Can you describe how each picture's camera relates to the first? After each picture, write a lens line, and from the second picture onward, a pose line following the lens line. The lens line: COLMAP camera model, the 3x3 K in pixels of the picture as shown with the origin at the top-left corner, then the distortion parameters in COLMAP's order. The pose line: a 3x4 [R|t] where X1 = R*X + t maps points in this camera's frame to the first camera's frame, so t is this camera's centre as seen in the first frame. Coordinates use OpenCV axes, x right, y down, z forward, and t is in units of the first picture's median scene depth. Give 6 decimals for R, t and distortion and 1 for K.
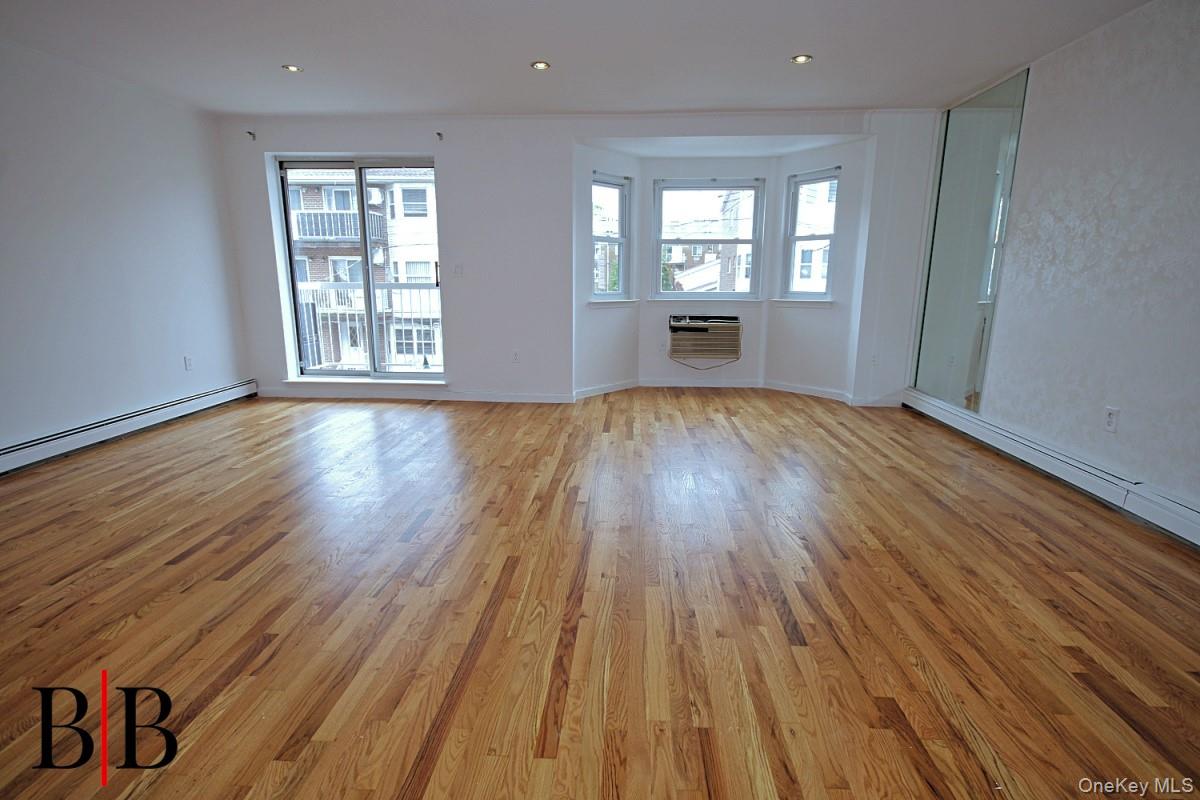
lens RADIAL K [[583.5, 0, 600.0], [0, 583.5, 400.0], [0, 0, 1]] dist [0.004522, -0.000008]
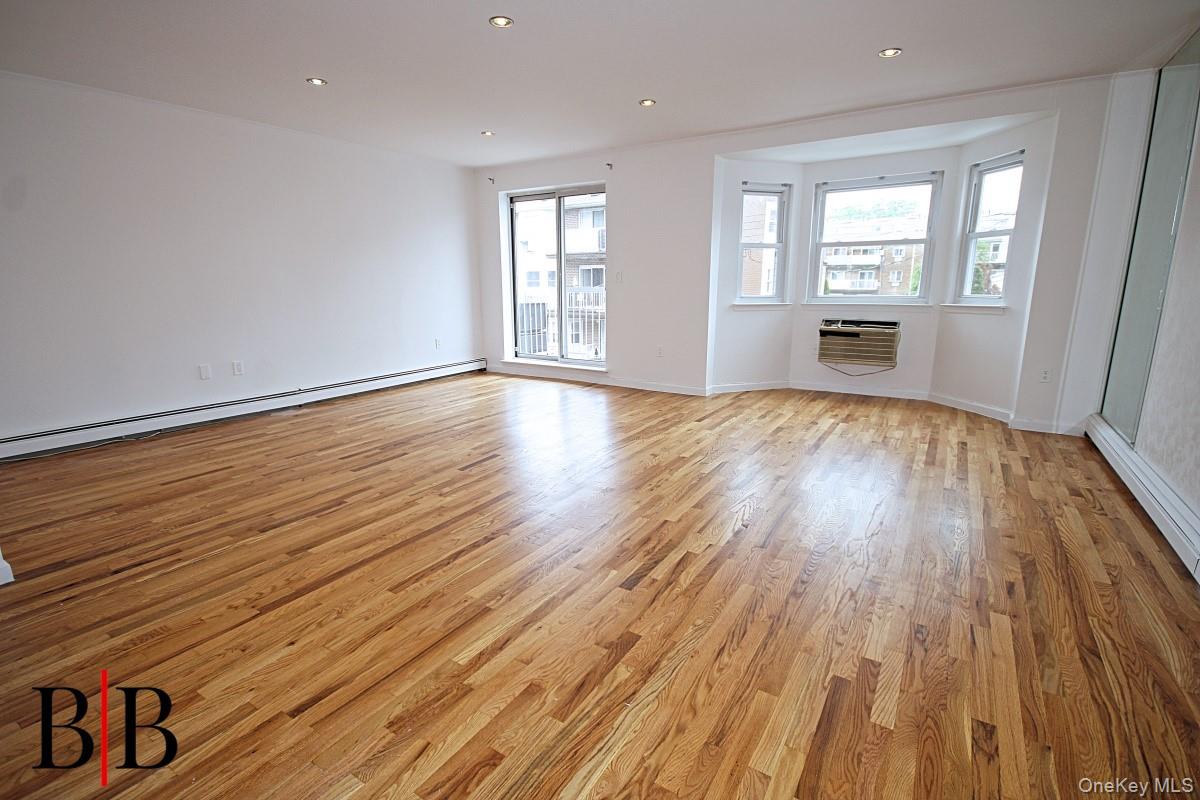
lens RADIAL K [[556.0, 0, 600.0], [0, 556.0, 400.0], [0, 0, 1]] dist [0.005218, 0.000615]
pose [[0.872636, 0.093485, -0.479341, 0.281385], [-0.092243, 0.995392, 0.026202, 0.003029], [0.479581, 0.021351, 0.877238, -0.012792]]
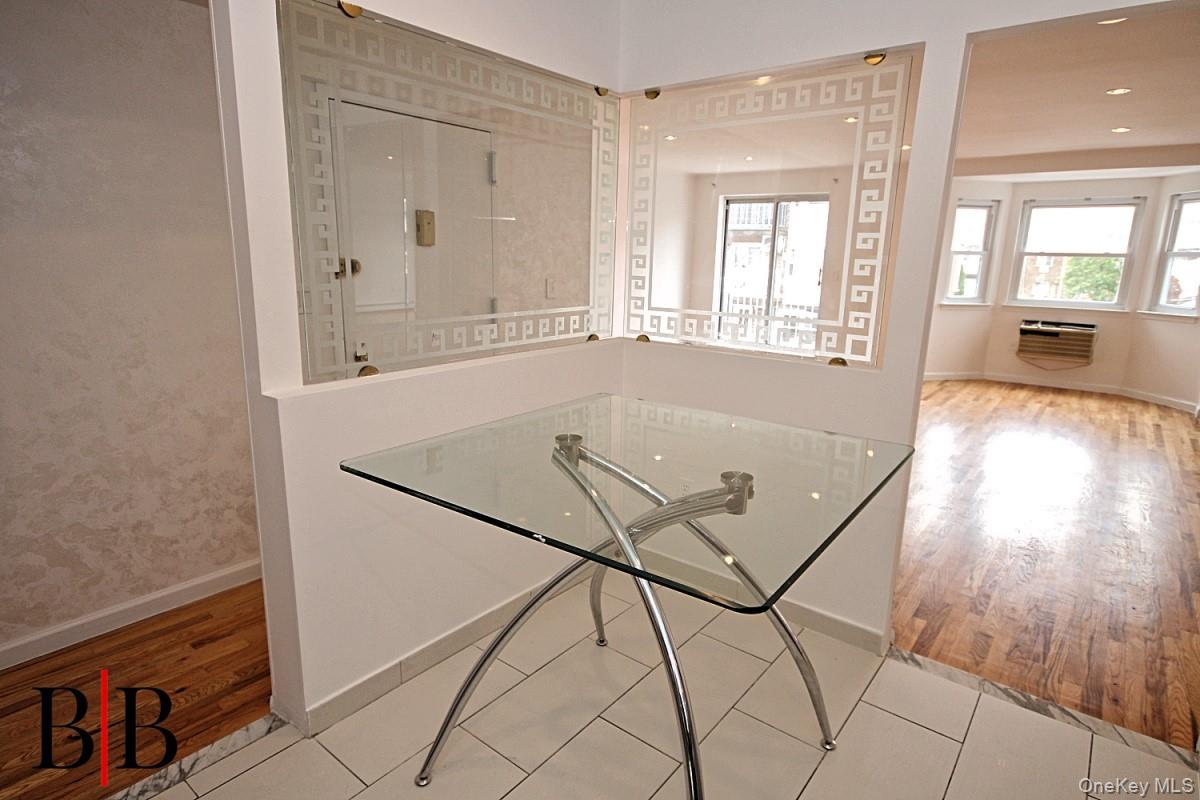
lens RADIAL K [[647.9, 0, 600.0], [0, 647.9, 400.0], [0, 0, 1]] dist [-0.001095, -0.001878]
pose [[0.815176, 0.140971, -0.561797, 0.196574], [-0.136394, 0.989374, 0.050353, 0.064450], [0.562926, 0.035580, 0.825741, -0.540548]]
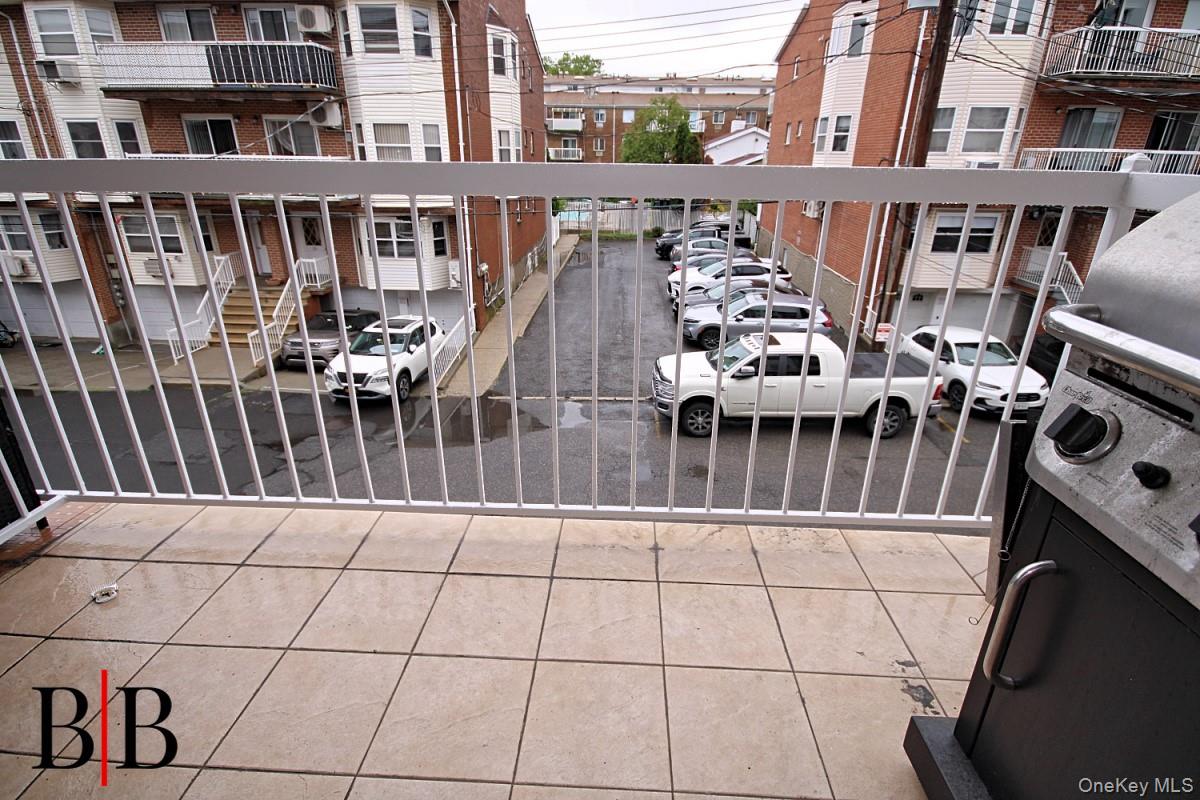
lens RADIAL K [[602.2, 0, 604.6], [0, 602.2, 402.4], [0, 0, 1]] dist [0.000244, 0.000238]
pose [[0.999630, -0.006970, 0.026296, -0.307330], [0.001911, 0.982227, 0.187685, -0.169537], [-0.027137, -0.187566, 0.981877, 0.889542]]
